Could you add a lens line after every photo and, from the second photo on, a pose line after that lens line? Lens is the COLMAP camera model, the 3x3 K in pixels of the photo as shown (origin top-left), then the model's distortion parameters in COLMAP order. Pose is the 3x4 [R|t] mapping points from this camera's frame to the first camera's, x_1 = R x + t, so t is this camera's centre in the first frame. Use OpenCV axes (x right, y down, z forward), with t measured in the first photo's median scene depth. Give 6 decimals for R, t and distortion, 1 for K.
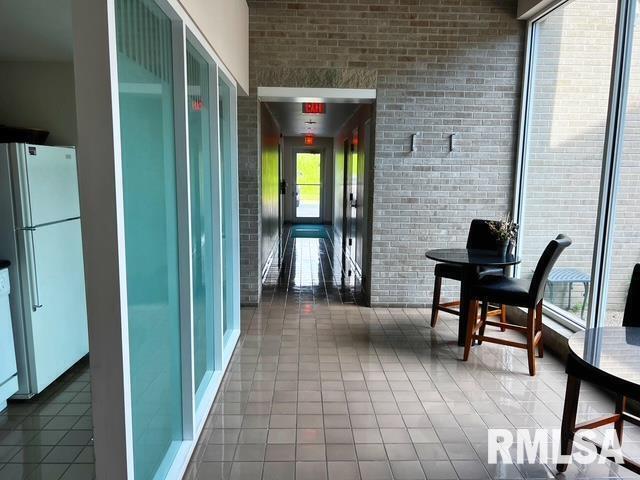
lens RADIAL K [[480.8, 0, 320.0], [0, 480.8, 240.0], [0, 0, 1]] dist [-0.003926, -0.005516]
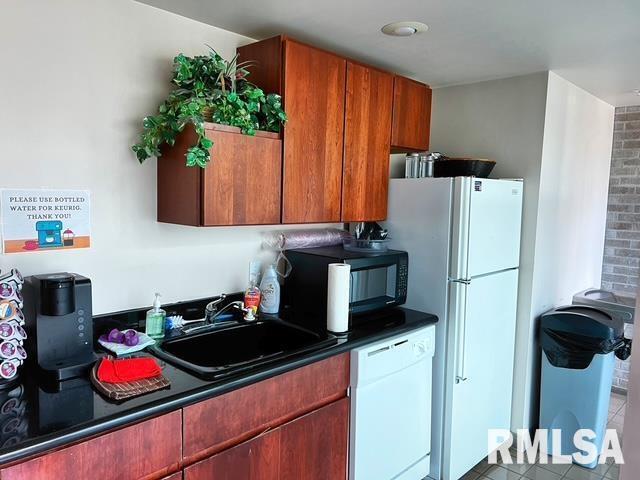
lens RADIAL K [[480.8, 0, 320.0], [0, 480.8, 240.0], [0, 0, 1]] dist [-0.003926, -0.005516]
pose [[0.695587, 0.069342, -0.715087, -0.198686], [-0.112820, 0.993525, -0.013401, -0.054365], [0.709528, 0.089998, 0.698907, 0.254998]]
